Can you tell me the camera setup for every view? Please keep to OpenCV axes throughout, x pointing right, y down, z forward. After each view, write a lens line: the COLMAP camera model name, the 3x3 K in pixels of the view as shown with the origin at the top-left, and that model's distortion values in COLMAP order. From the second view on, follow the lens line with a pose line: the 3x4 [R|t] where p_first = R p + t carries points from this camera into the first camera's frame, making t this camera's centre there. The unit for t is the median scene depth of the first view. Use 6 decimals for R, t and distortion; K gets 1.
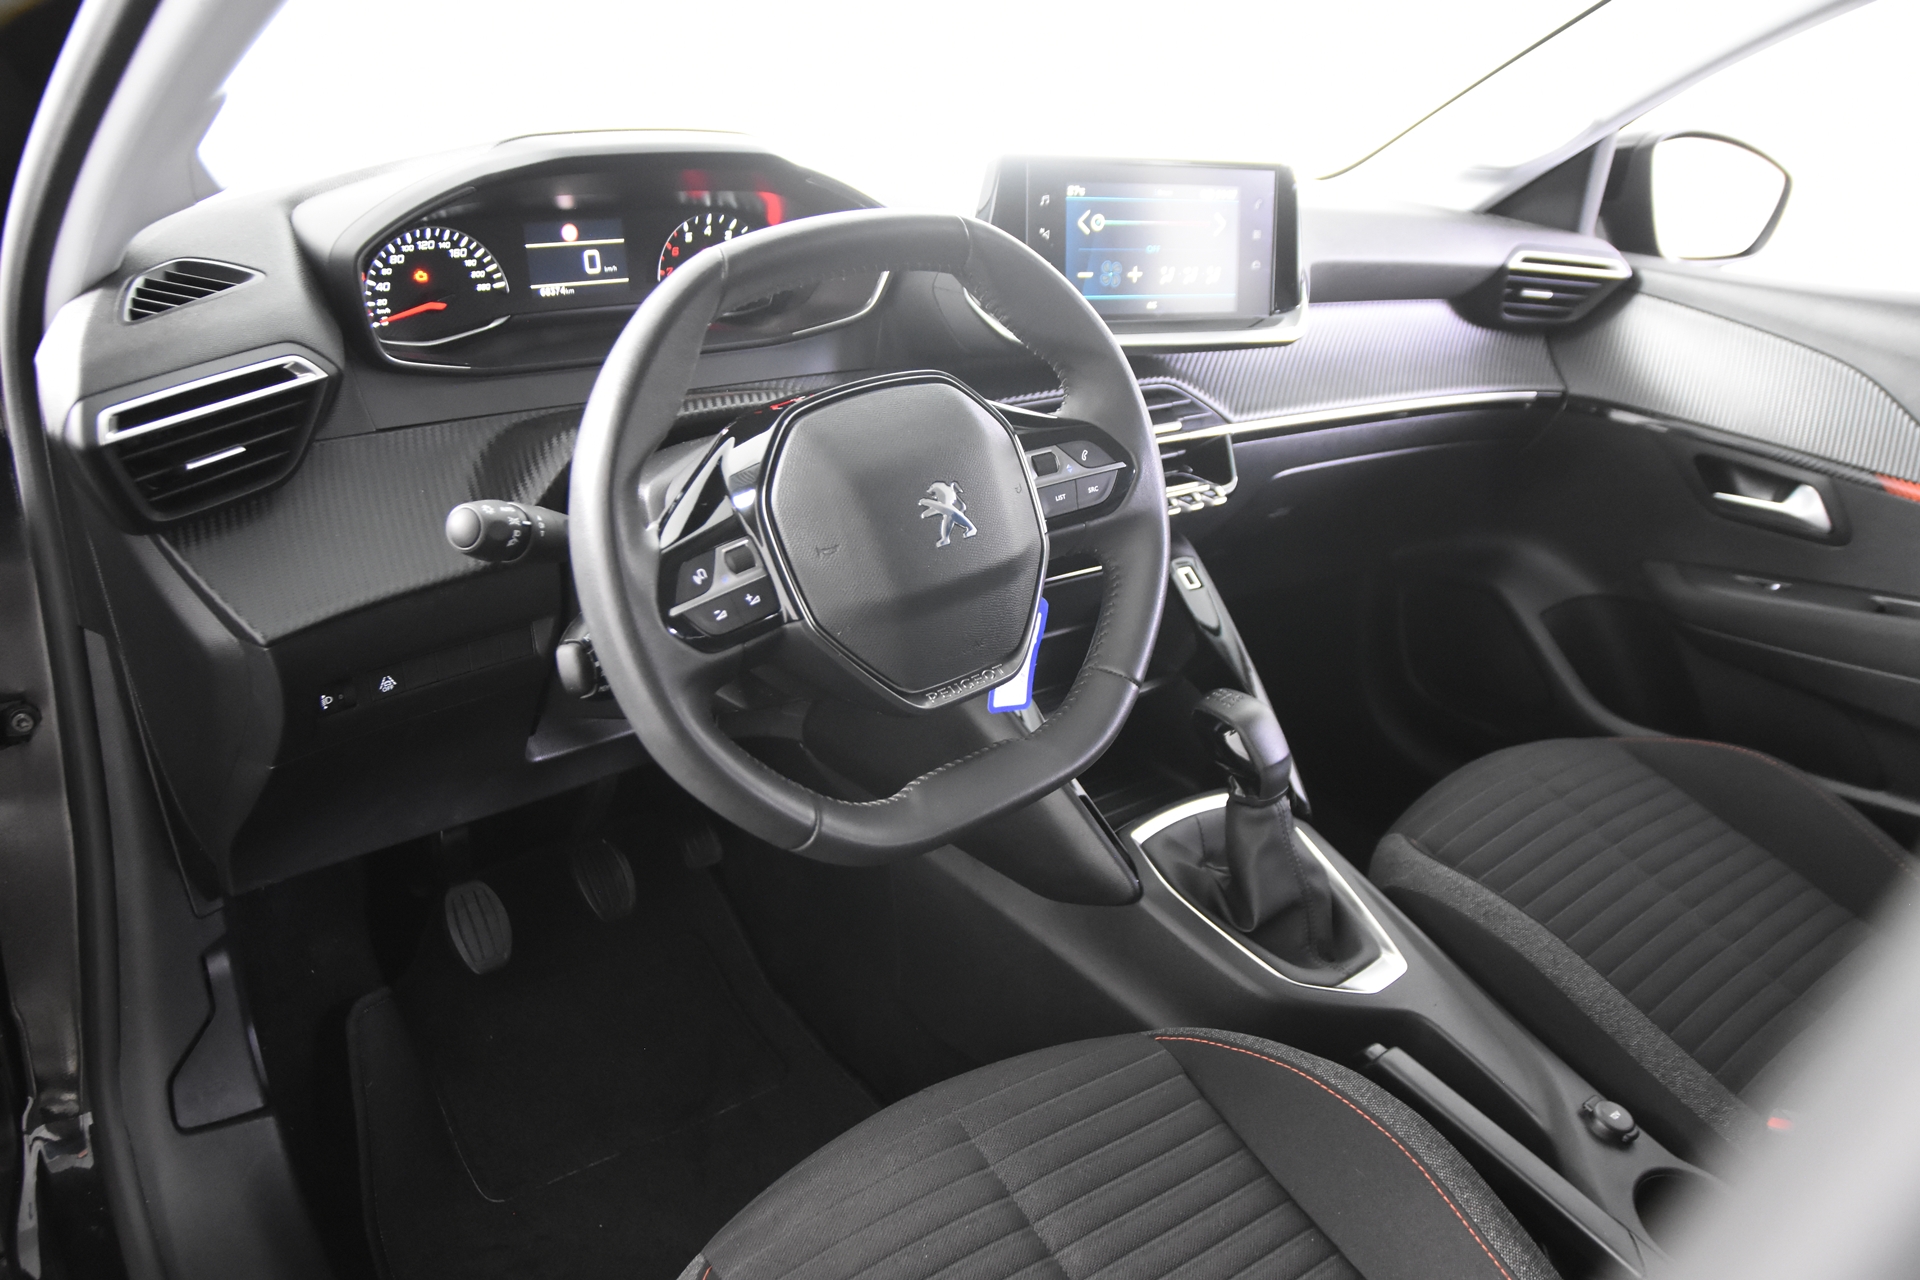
lens RADIAL K [[1535.7, 0, 1034.9], [0, 1535.7, 641.0], [0, 0, 1]] dist [-0.130710, 0.107048]
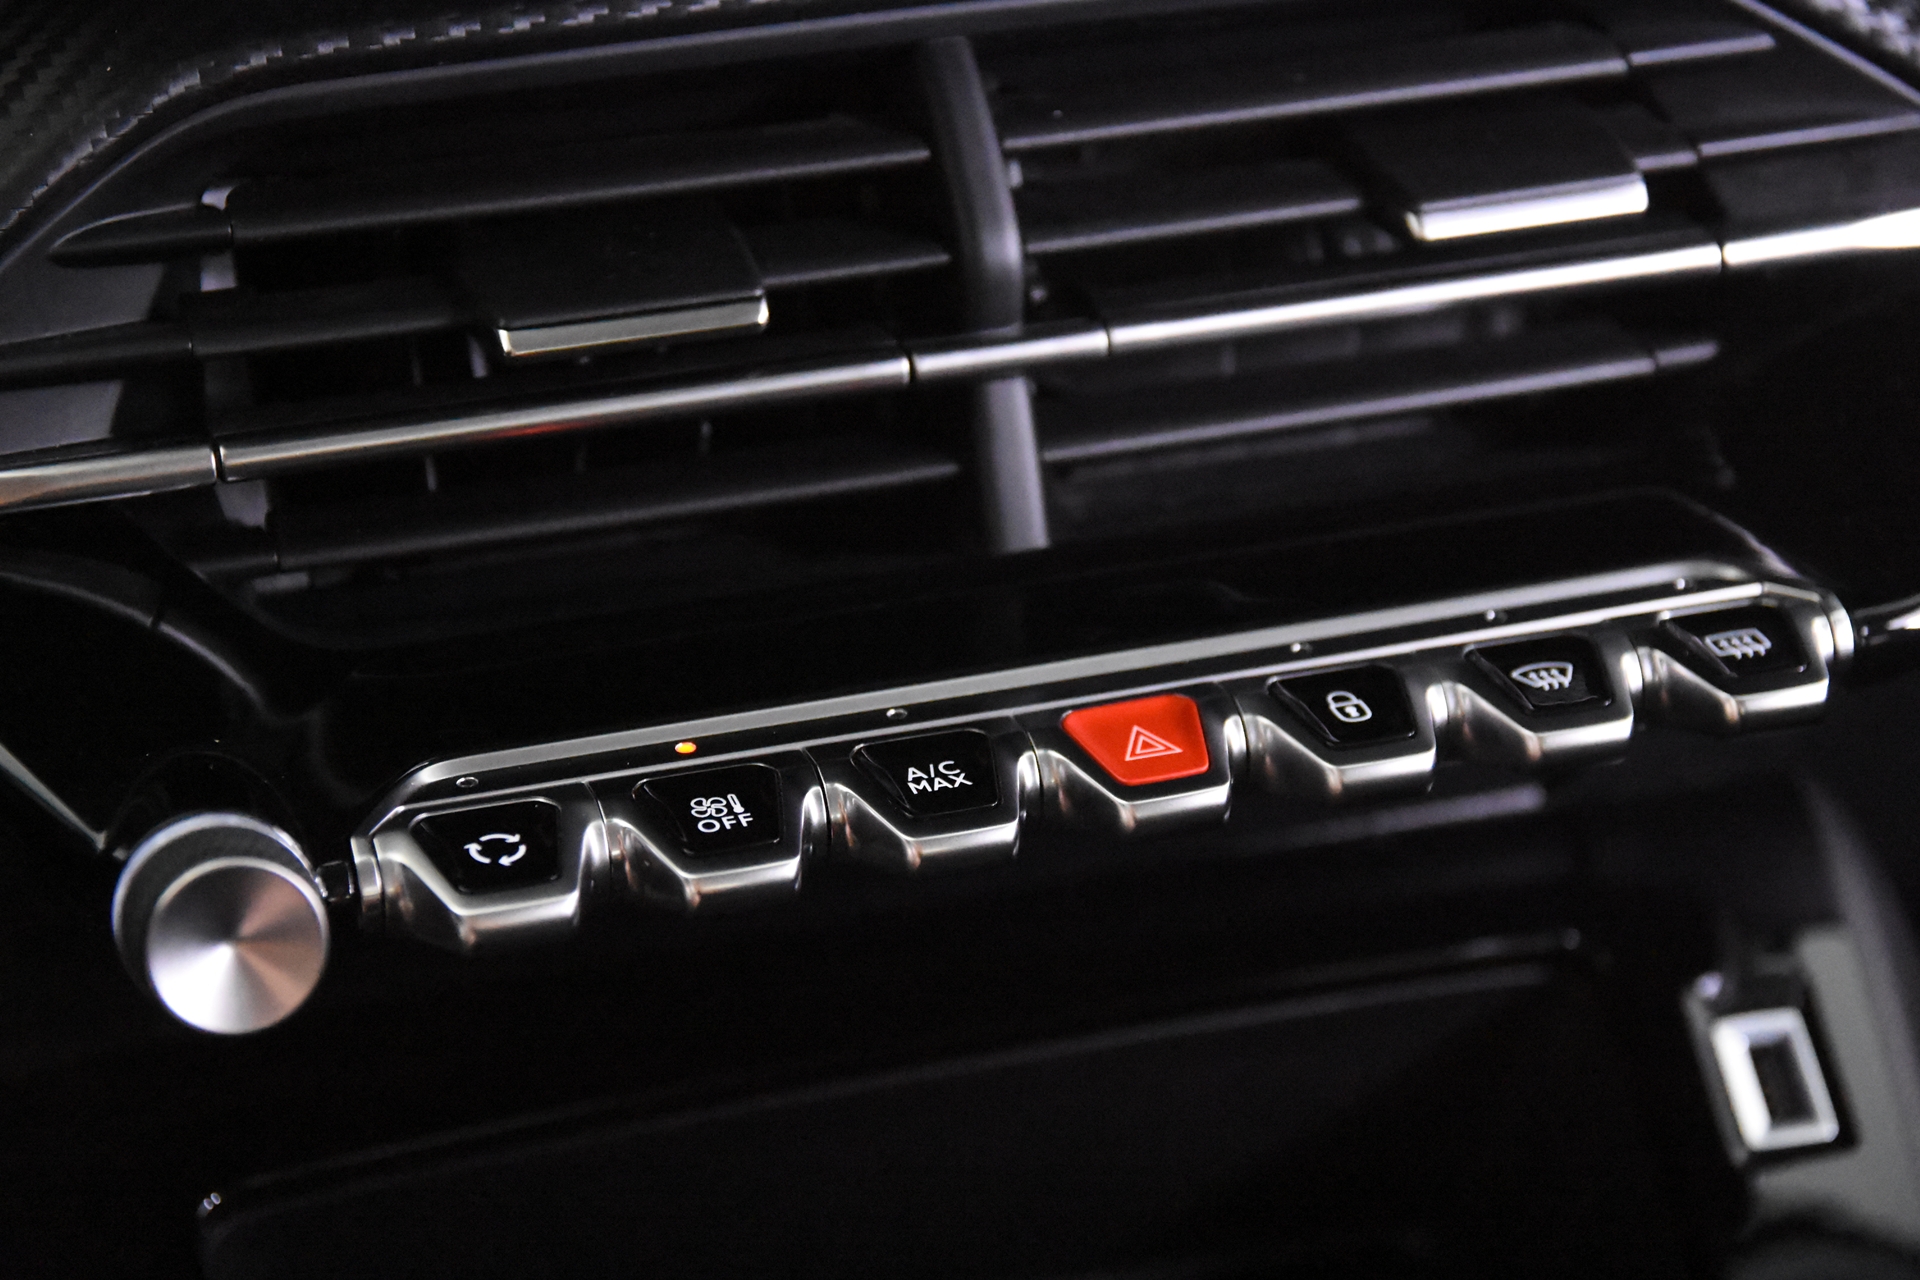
lens RADIAL K [[4016.7, 0, 953.9], [0, 4016.7, 643.2], [0, 0, 1]] dist [0.076429, 0.000000]
pose [[0.917135, 0.065085, -0.393226, 0.238192], [-0.062840, 0.997850, 0.018595, -0.115617], [0.393591, 0.007656, 0.919254, 0.690529]]
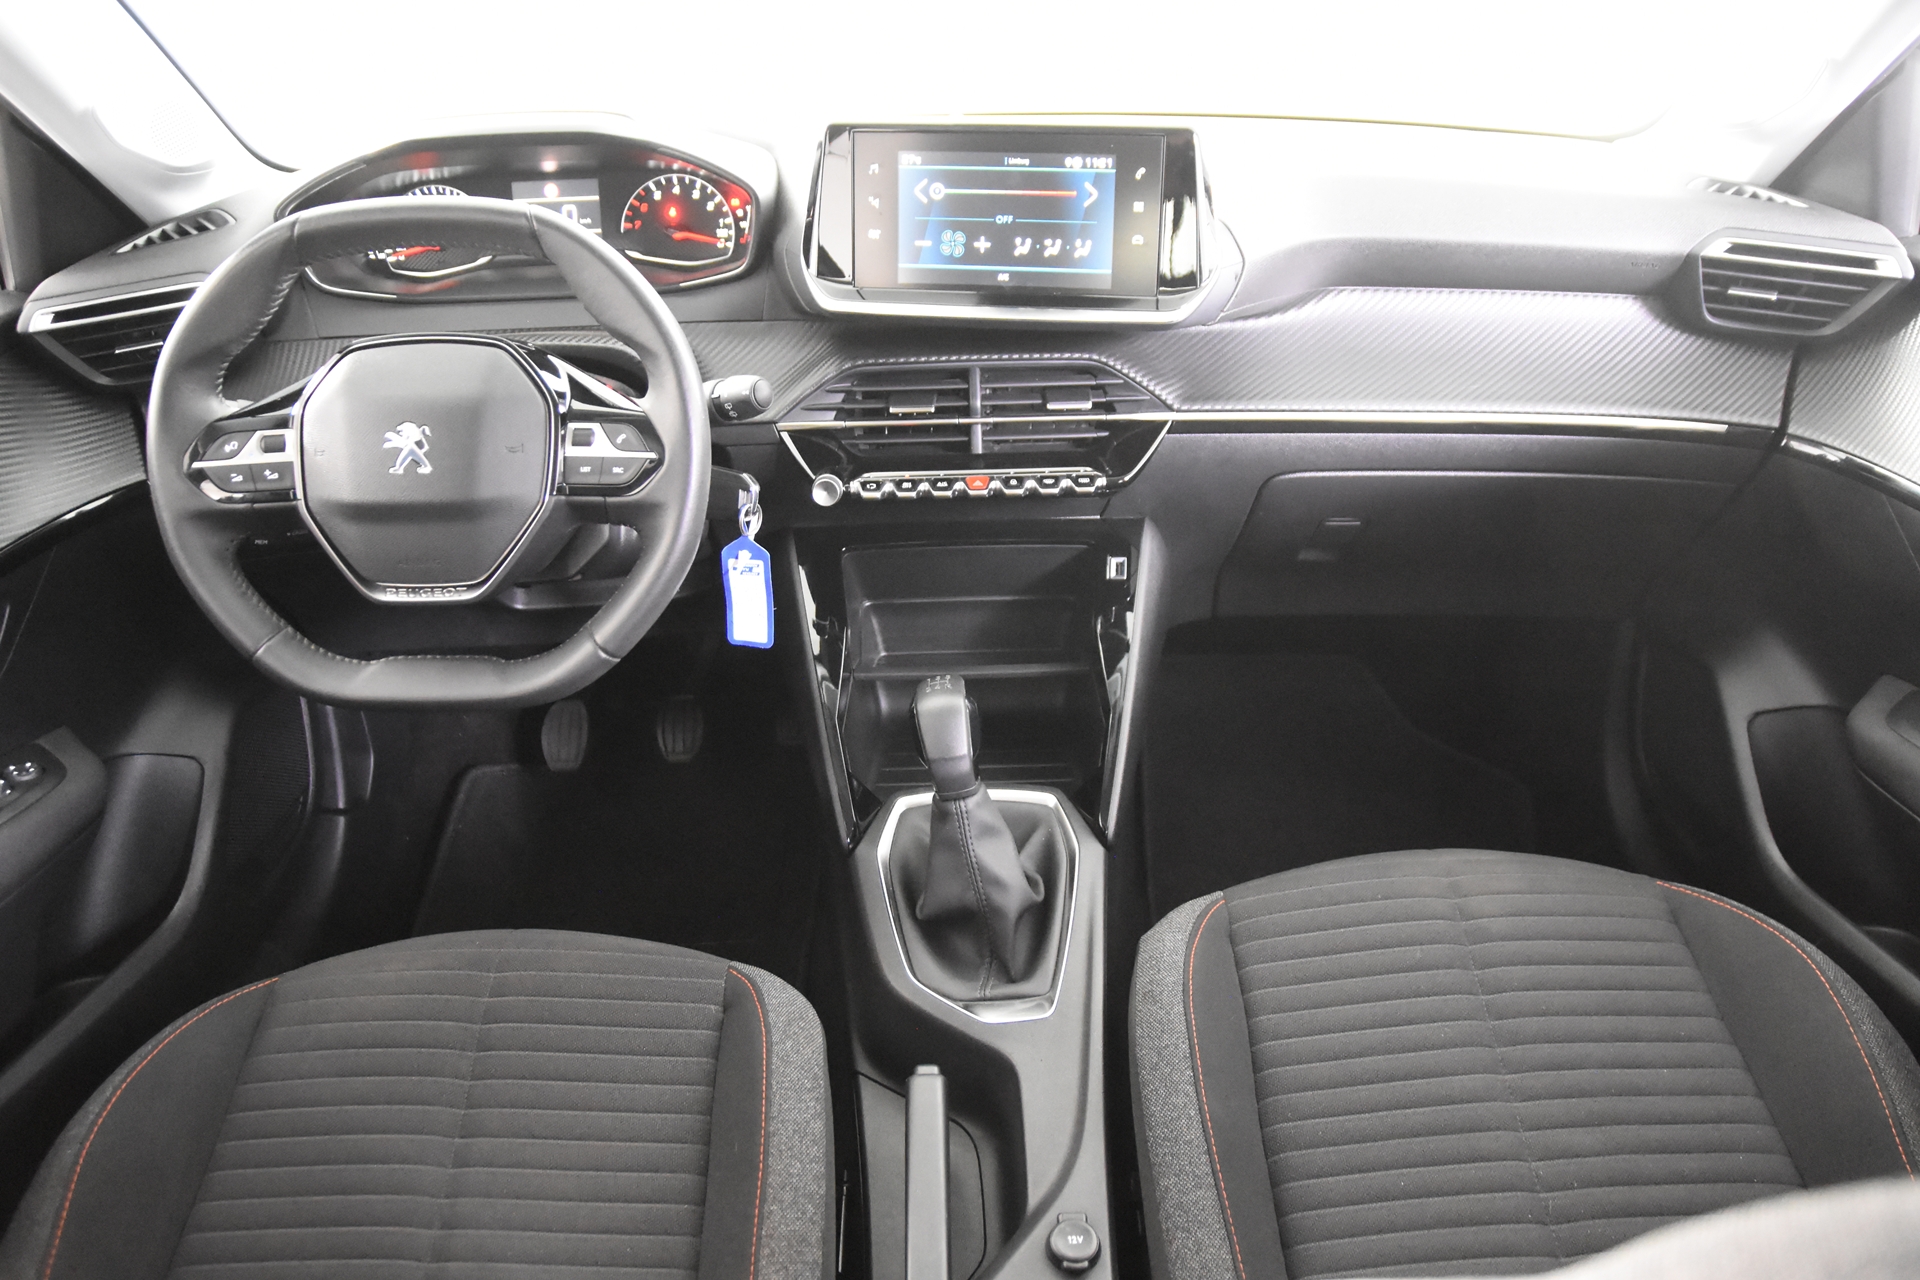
lens RADIAL K [[1535.7, 0, 1004.4], [0, 1535.7, 649.8], [0, 0, 1]] dist [-0.130710, 0.107048]
pose [[0.762860, 0.214002, -0.610121, 0.796973], [-0.177692, 0.976693, 0.120402, -0.116517], [0.621667, 0.016564, 0.783106, 0.269194]]
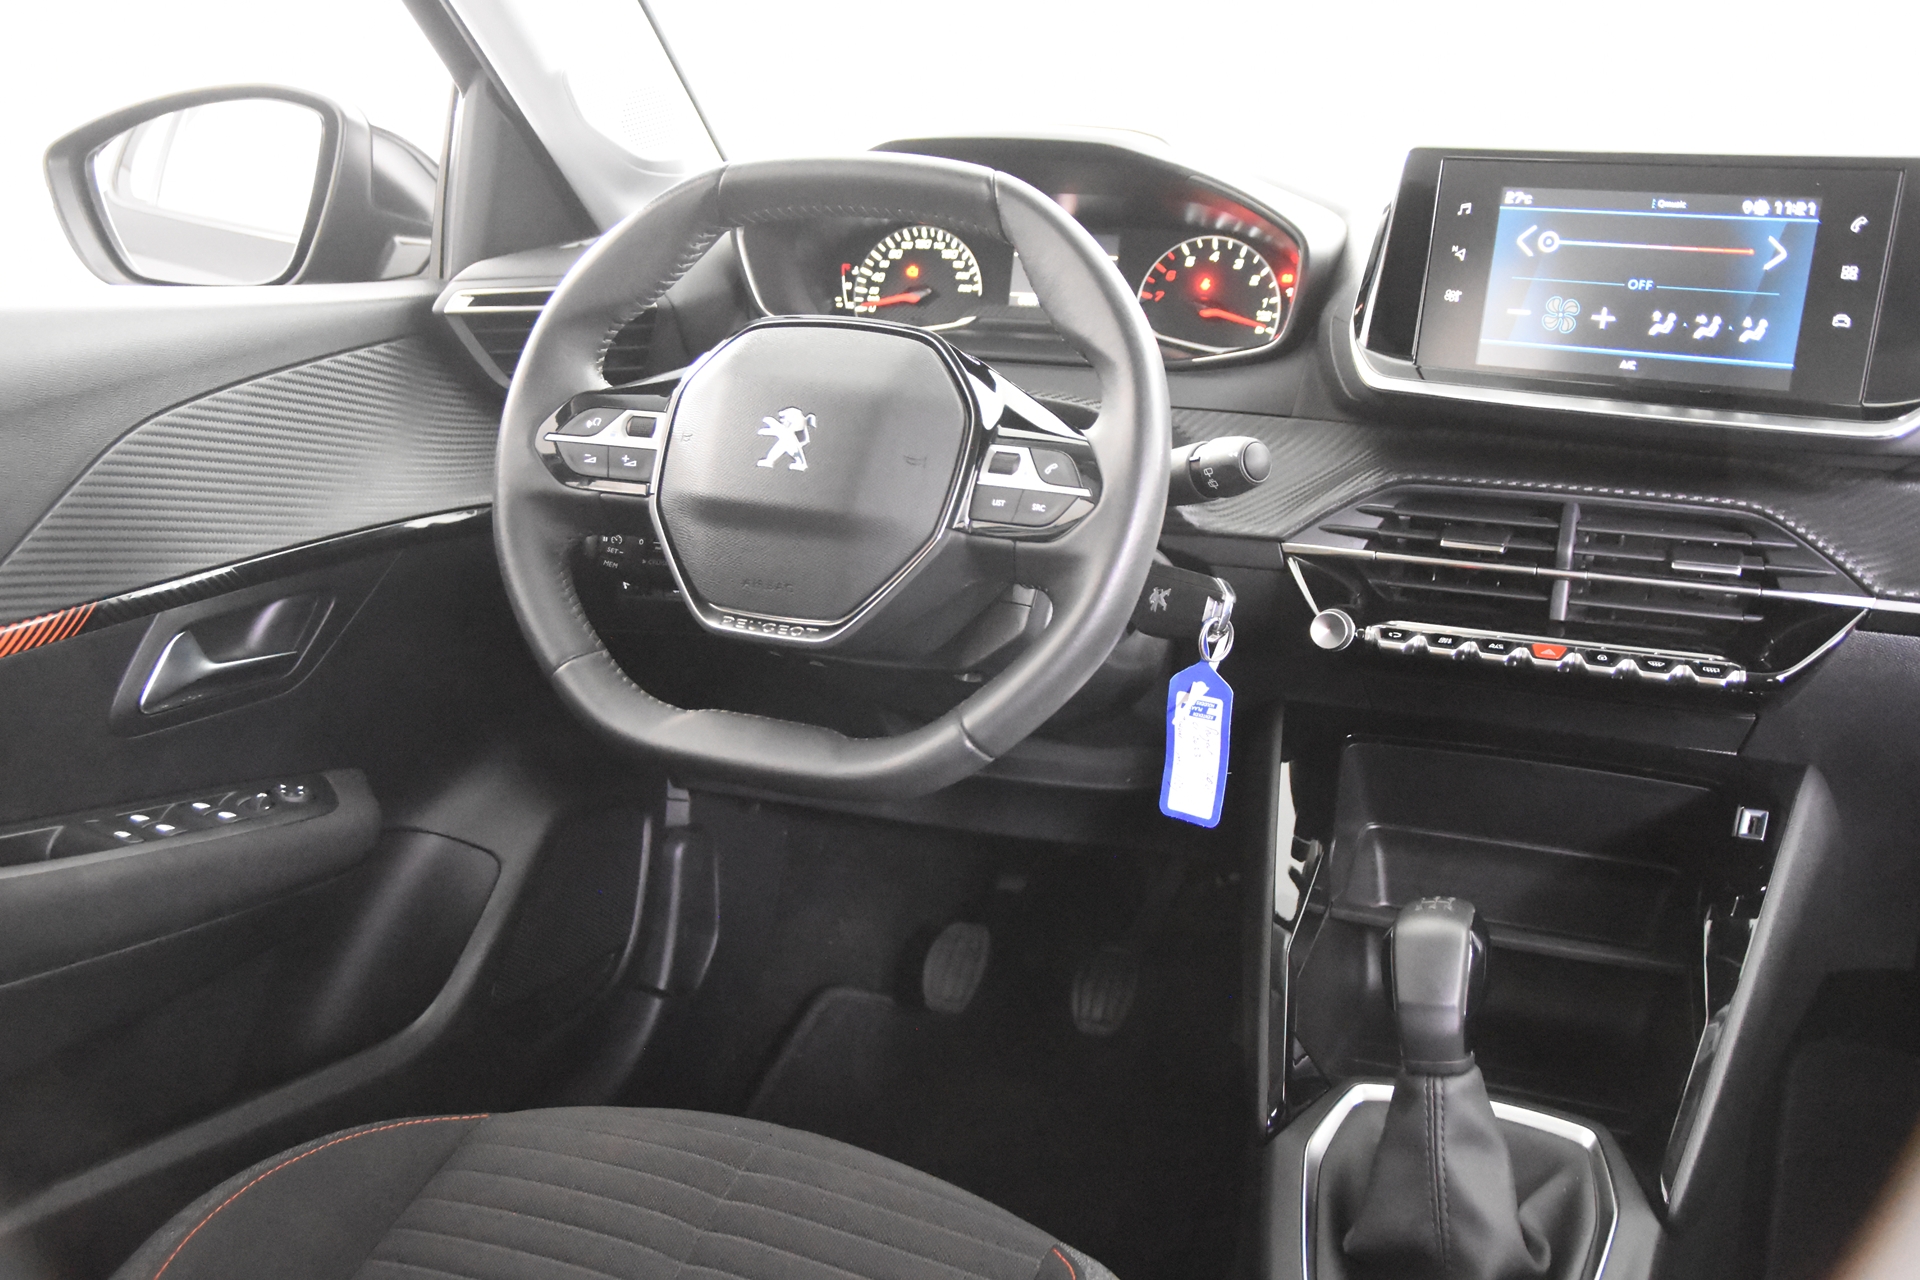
lens RADIAL K [[1925.8, 0, 916.5], [0, 1925.8, 626.2], [0, 0, 1]] dist [-0.034304, 0.000000]
pose [[0.439687, 0.149564, -0.885611, 0.793627], [-0.337711, 0.941209, -0.008713, 0.007079], [0.832242, 0.302912, 0.464347, 0.406470]]
